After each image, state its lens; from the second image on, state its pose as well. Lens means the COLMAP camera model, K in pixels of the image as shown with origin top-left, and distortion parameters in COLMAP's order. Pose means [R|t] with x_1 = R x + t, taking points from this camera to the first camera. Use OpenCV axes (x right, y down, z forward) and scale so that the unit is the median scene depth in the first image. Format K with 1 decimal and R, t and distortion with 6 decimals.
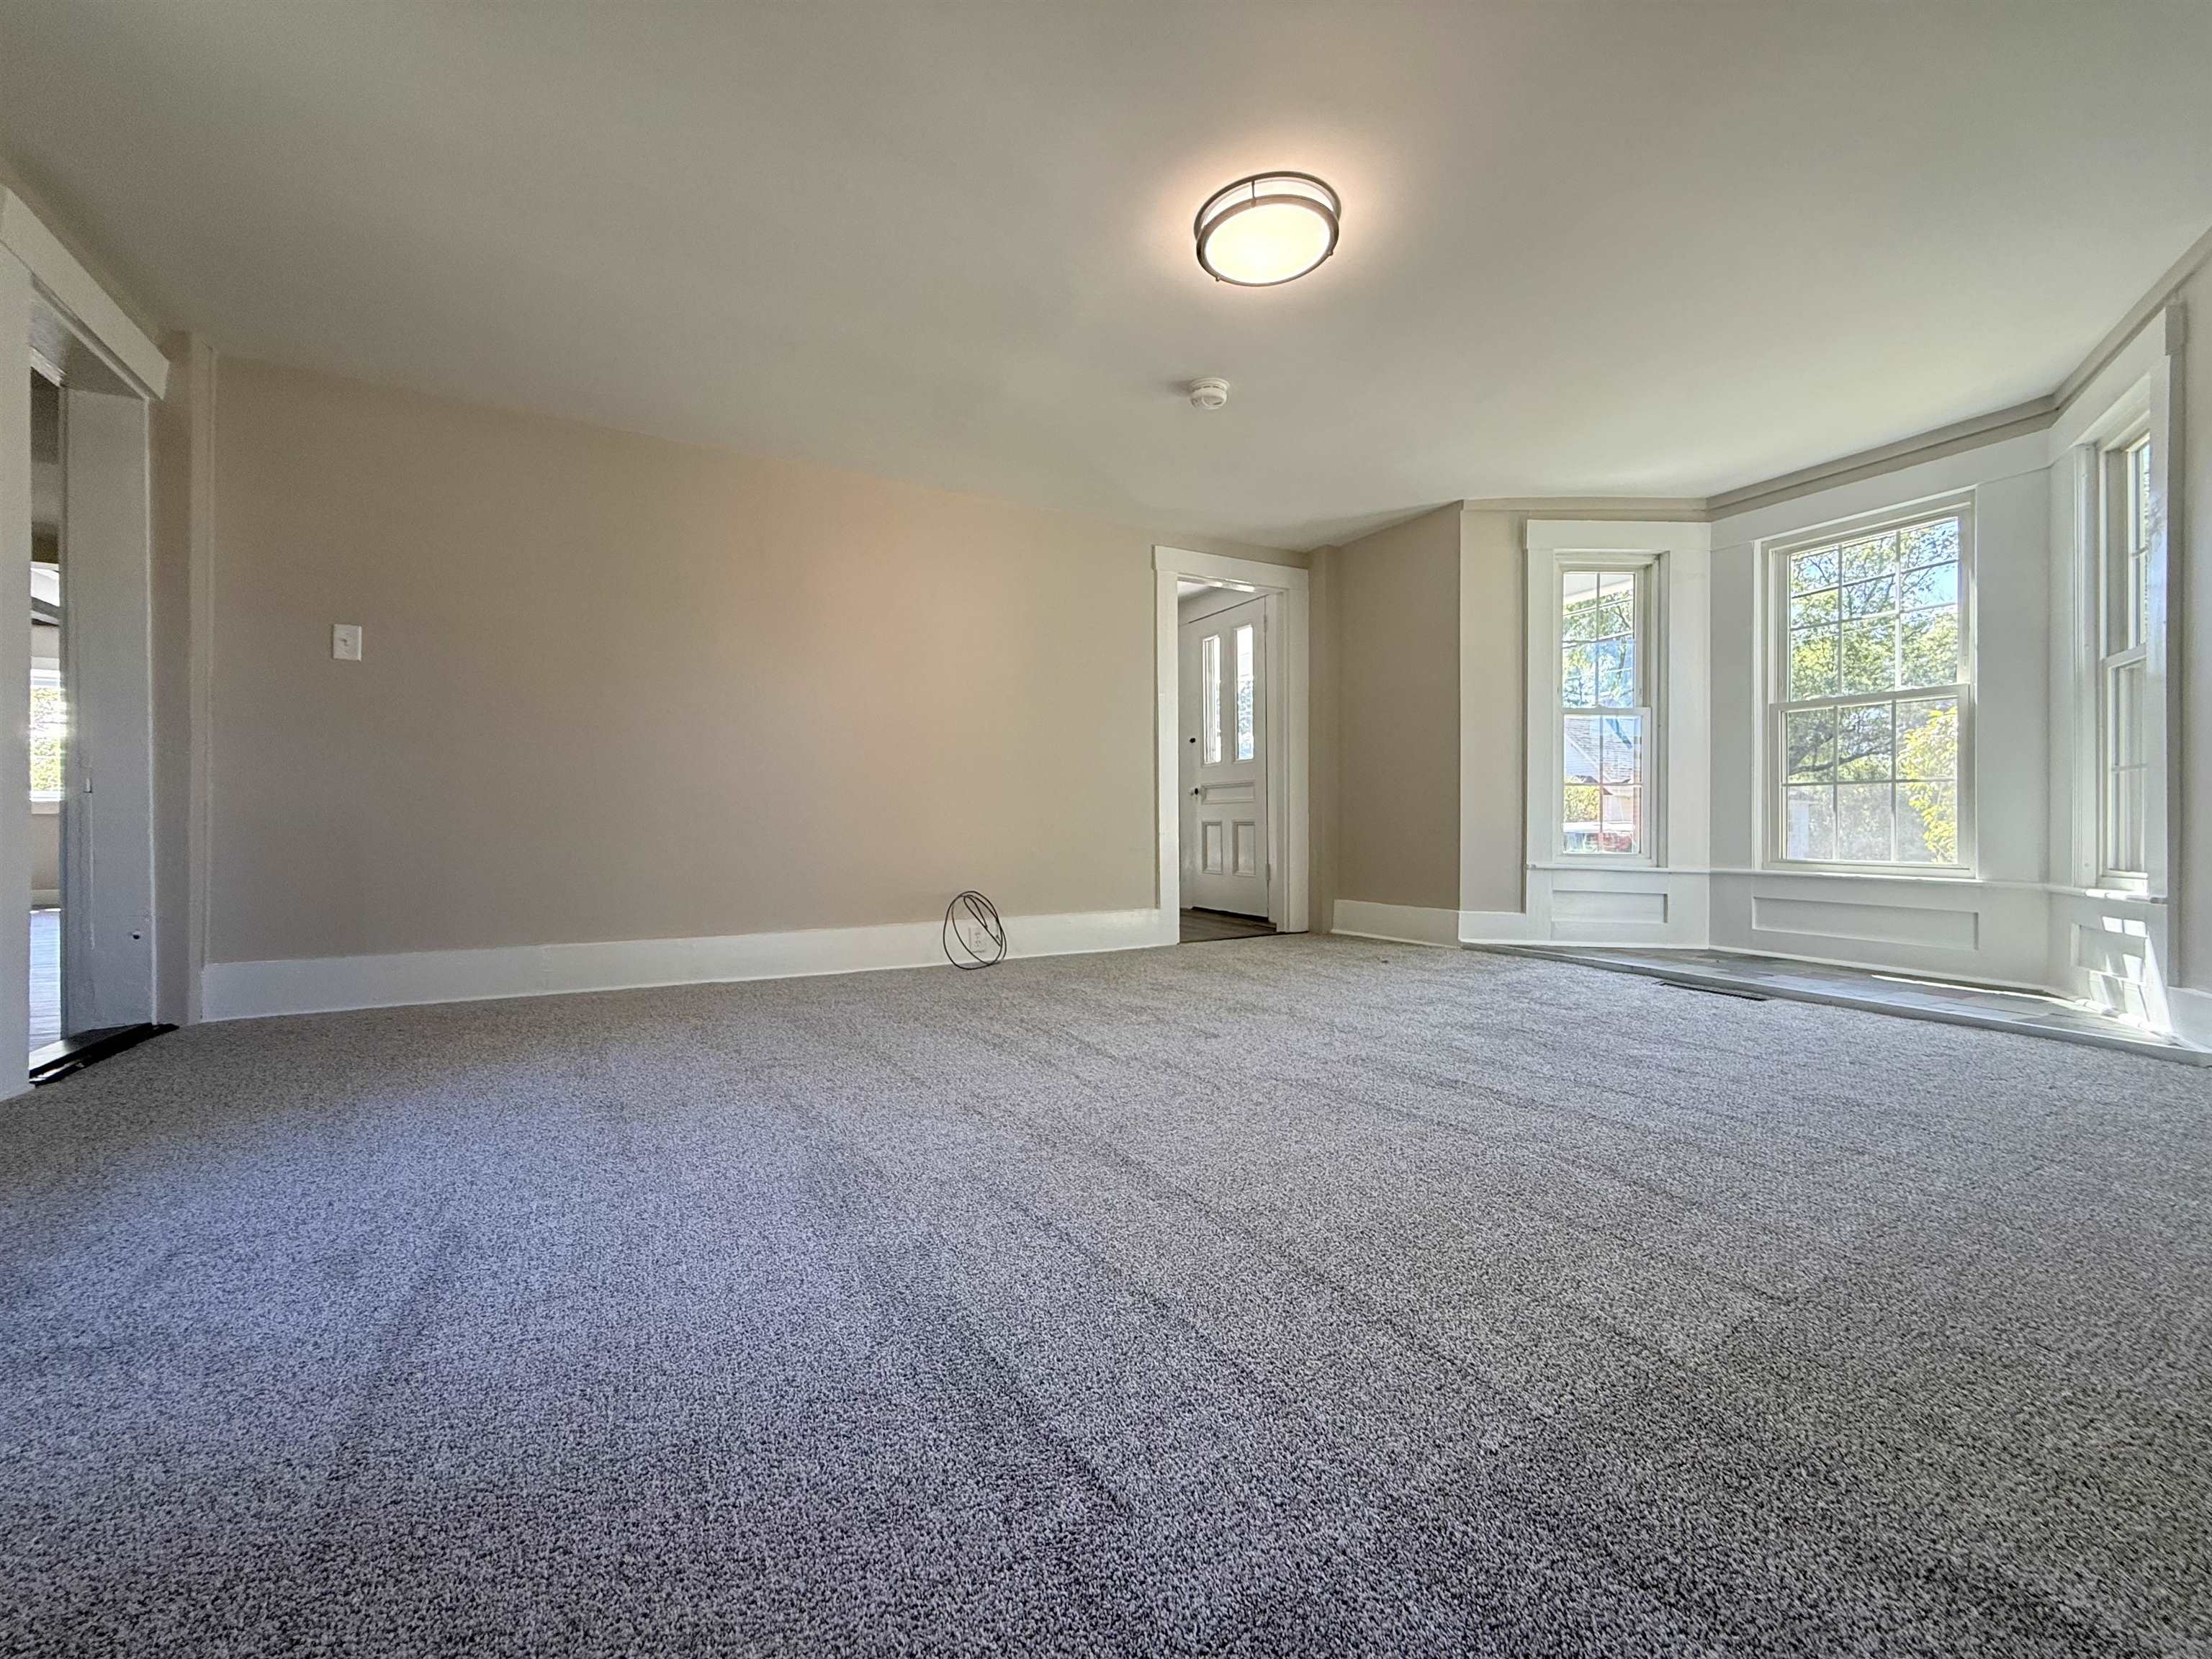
lens RADIAL K [[879.6, 0, 1099.8], [0, 879.6, 828.2], [0, 0, 1]] dist [-0.001605, -0.000080]
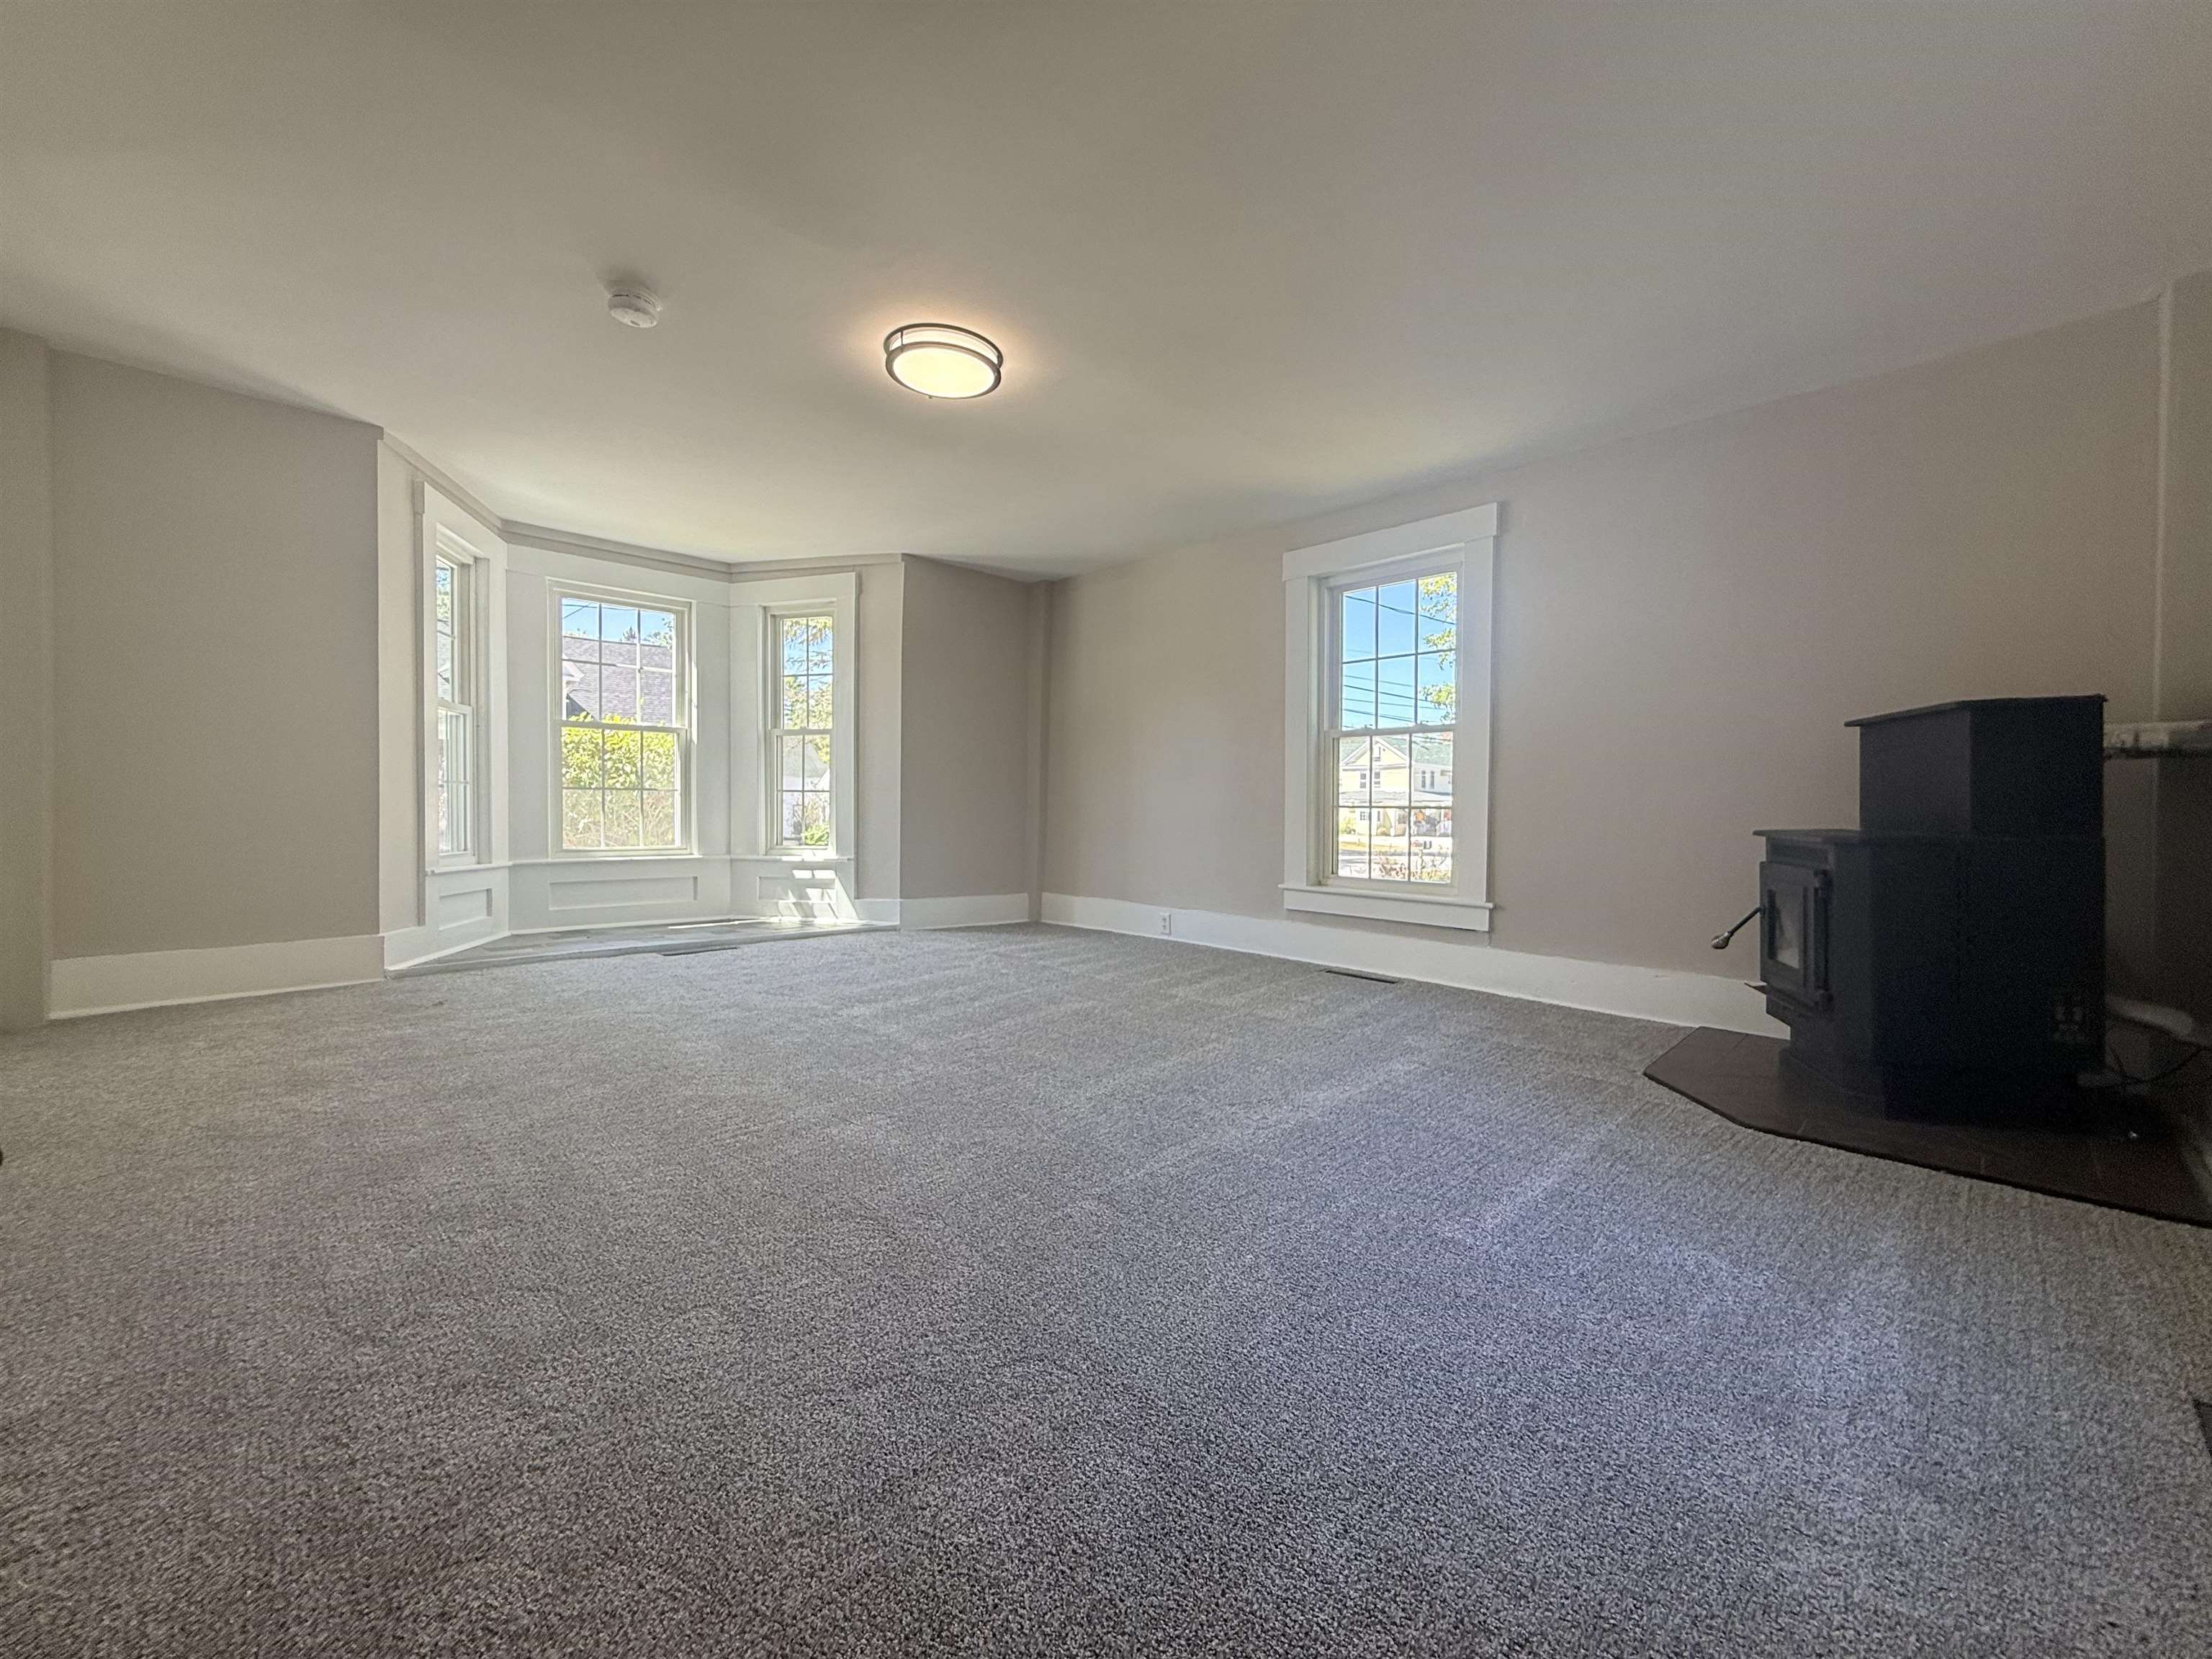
lens RADIAL K [[879.6, 0, 1099.8], [0, 879.6, 828.2], [0, 0, 1]] dist [-0.001605, -0.000080]
pose [[-0.262995, -0.035070, 0.964160, -0.672676], [-0.010306, 0.999384, 0.033540, -0.047941], [-0.964742, -0.001116, -0.263194, 0.697208]]
